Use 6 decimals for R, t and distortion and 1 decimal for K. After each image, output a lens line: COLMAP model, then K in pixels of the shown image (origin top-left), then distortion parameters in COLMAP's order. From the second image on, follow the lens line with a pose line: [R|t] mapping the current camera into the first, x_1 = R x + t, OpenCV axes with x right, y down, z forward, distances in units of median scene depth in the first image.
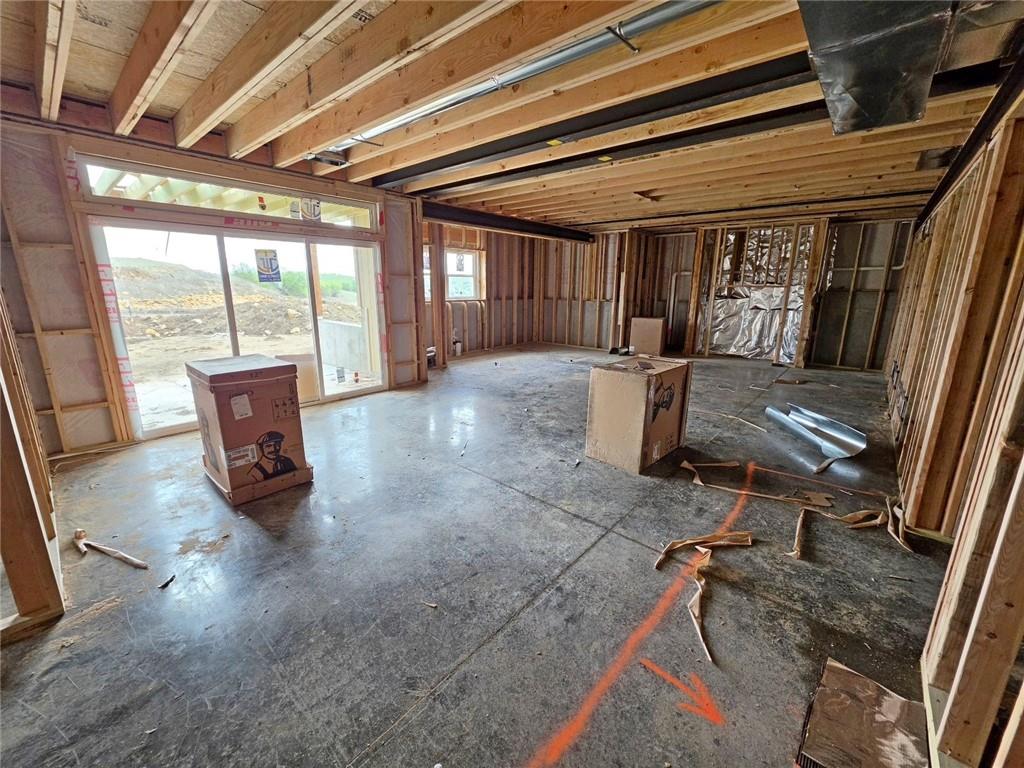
lens RADIAL K [[408.6, 0, 512.1], [0, 408.6, 380.5], [0, 0, 1]] dist [-0.002580, -0.000328]
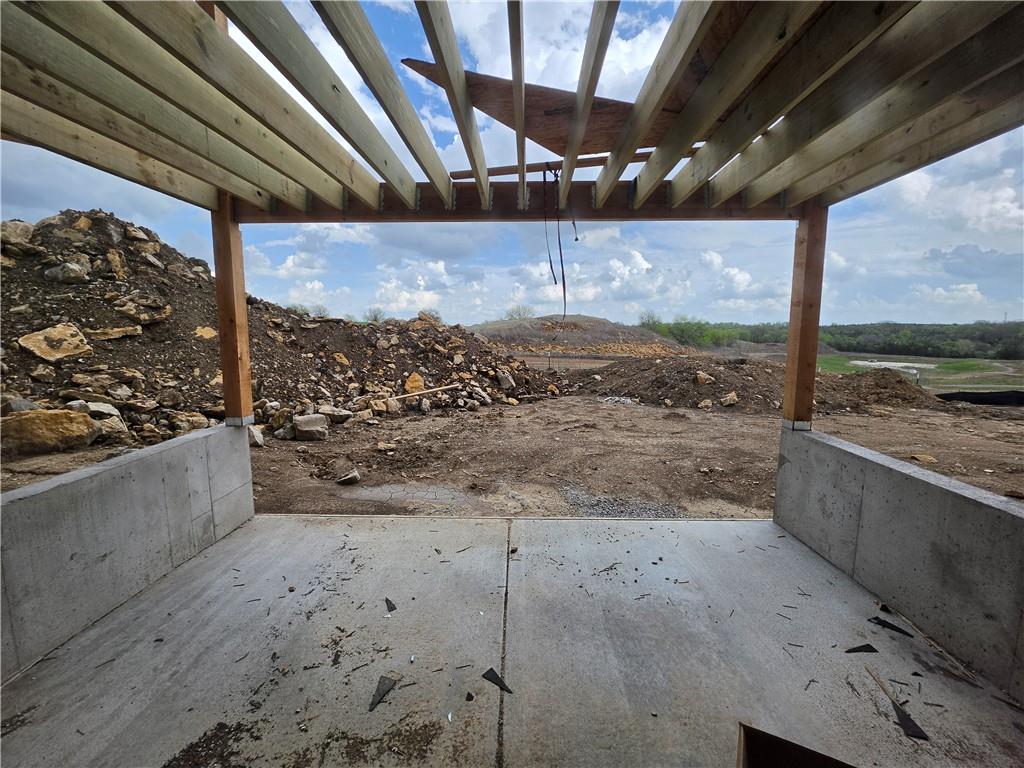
lens RADIAL K [[408.6, 0, 512.8], [0, 408.6, 379.4], [0, 0, 1]] dist [-0.002580, -0.000328]
pose [[0.632031, 0.080311, -0.770770, -0.204979], [-0.172280, 0.984287, -0.038711, -0.079522], [0.755550, 0.157255, 0.635936, 0.304591]]
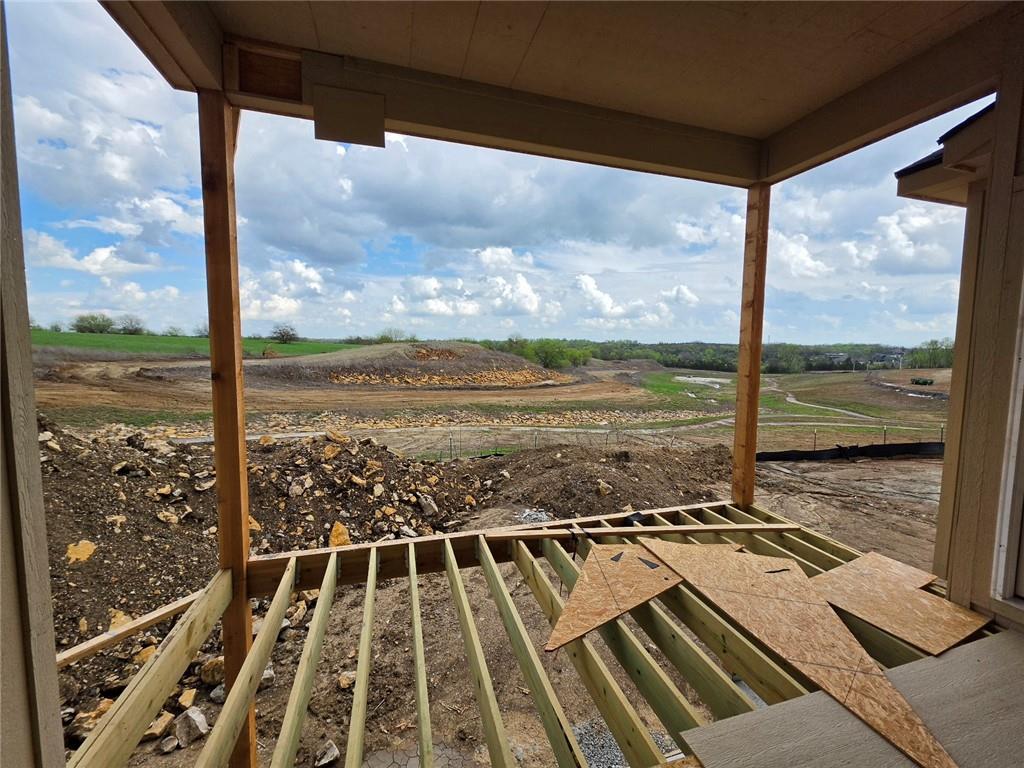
lens RADIAL K [[408.6, 0, 513.0], [0, 408.6, 381.8], [0, 0, 1]] dist [-0.002580, -0.000328]
pose [[0.842127, 0.047604, -0.537175, -0.269766], [-0.129184, 0.984902, -0.115240, -0.266179], [0.523578, 0.166441, 0.835561, 0.187575]]
